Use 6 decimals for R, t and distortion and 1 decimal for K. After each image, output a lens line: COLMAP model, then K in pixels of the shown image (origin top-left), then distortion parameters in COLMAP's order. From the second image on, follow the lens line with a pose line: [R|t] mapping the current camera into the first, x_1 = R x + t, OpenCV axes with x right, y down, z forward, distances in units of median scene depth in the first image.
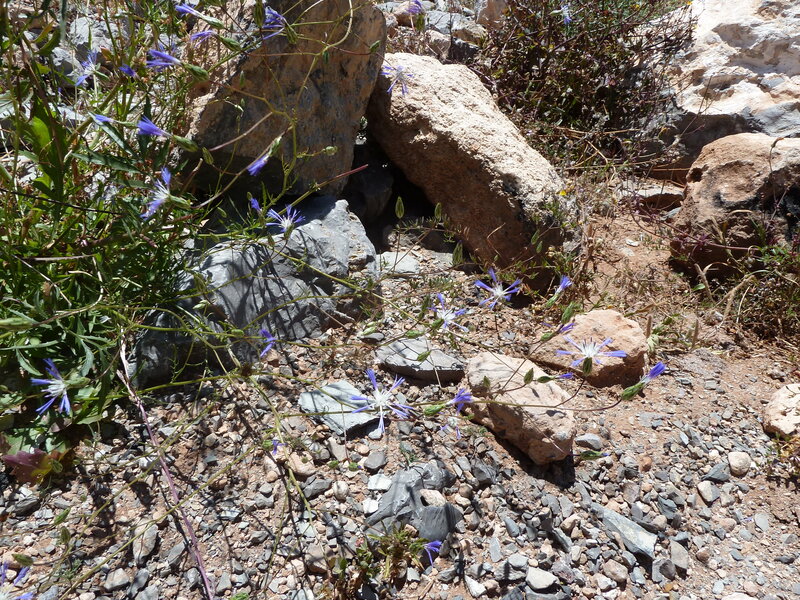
lens RADIAL K [[635.7, 0, 401.7], [0, 635.7, 300.7], [0, 0, 1]] dist [-0.037560, -0.008301]
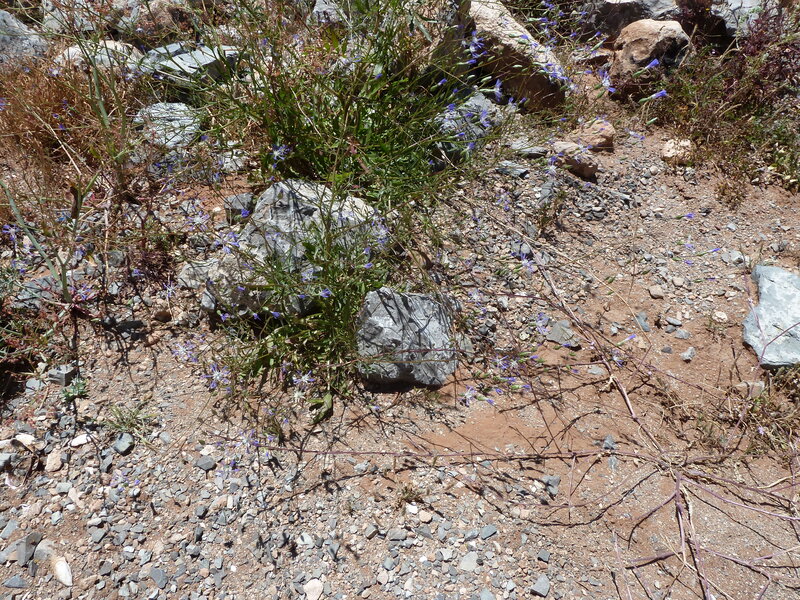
lens RADIAL K [[635.7, 0, 403.2], [0, 635.7, 301.5], [0, 0, 1]] dist [-0.037560, -0.008301]
pose [[0.977170, -0.173807, 0.122187, -0.774631], [0.143353, 0.963849, 0.224598, 0.034681], [-0.156807, -0.201955, 0.966761, -1.284913]]
